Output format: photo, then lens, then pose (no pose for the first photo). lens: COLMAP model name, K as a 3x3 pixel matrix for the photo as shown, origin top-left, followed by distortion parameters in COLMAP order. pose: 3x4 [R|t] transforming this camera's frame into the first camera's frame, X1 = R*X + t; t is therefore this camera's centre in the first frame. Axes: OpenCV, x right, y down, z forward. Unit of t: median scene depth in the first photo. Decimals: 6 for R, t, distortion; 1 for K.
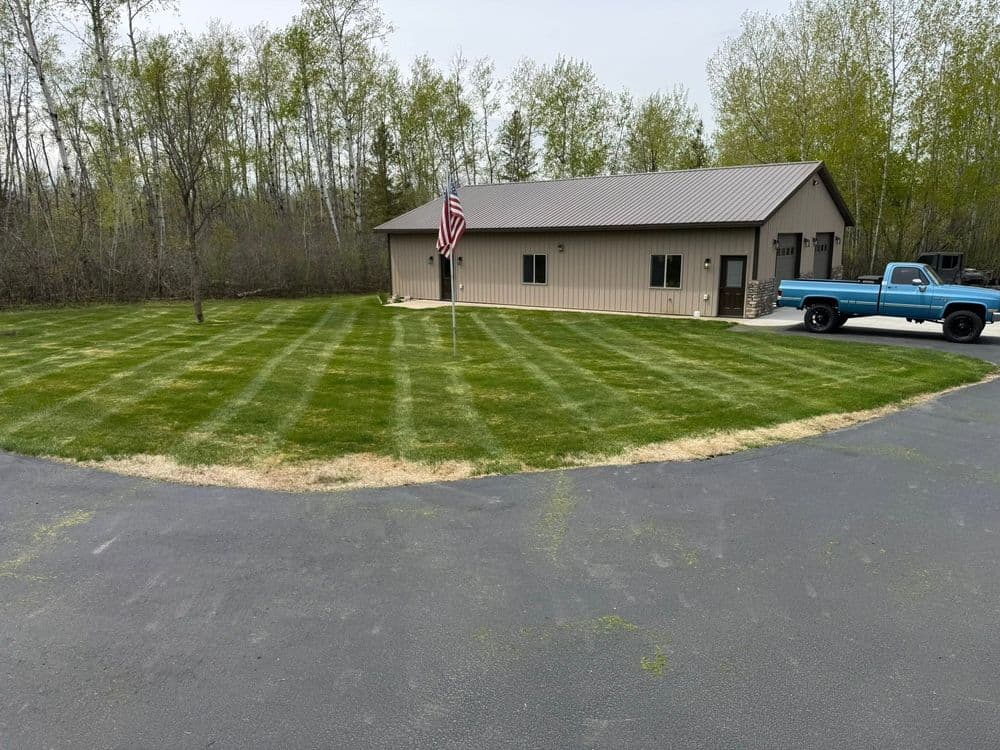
lens RADIAL K [[739.6, 0, 500.0], [0, 739.6, 375.0], [0, 0, 1]] dist [0.092050, -0.100699]
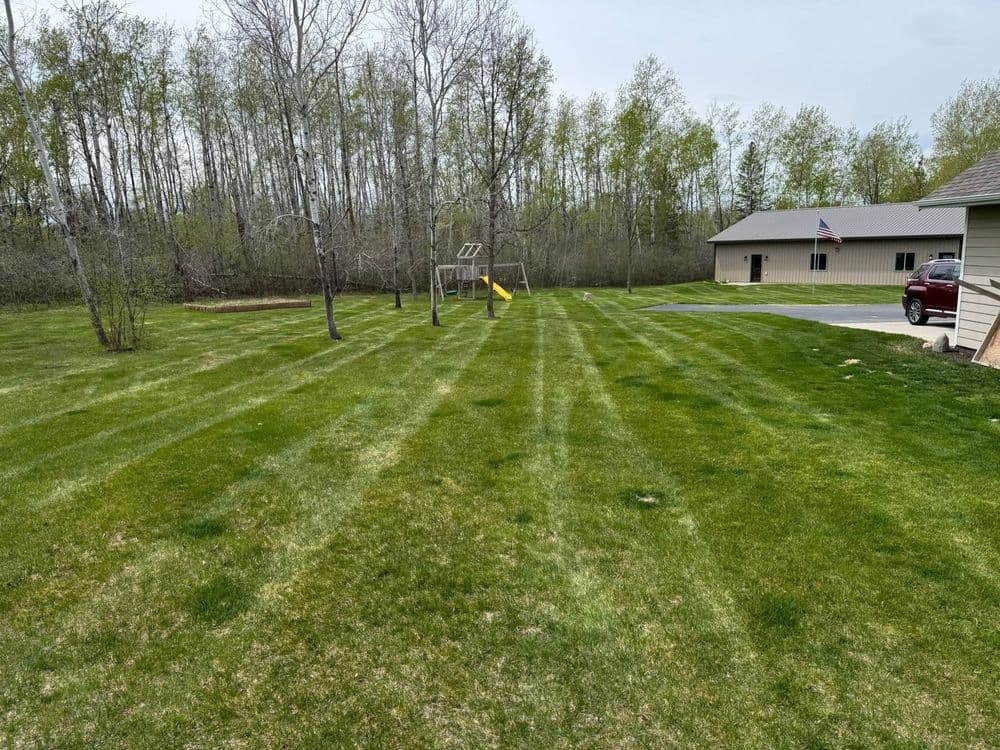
lens RADIAL K [[739.6, 0, 500.0], [0, 739.6, 375.0], [0, 0, 1]] dist [0.092050, -0.100699]
pose [[0.973229, 0.032422, -0.227539, -0.127244], [-0.035502, 0.999325, -0.009456, 0.077427], [0.227079, 0.017281, 0.973723, -0.412264]]
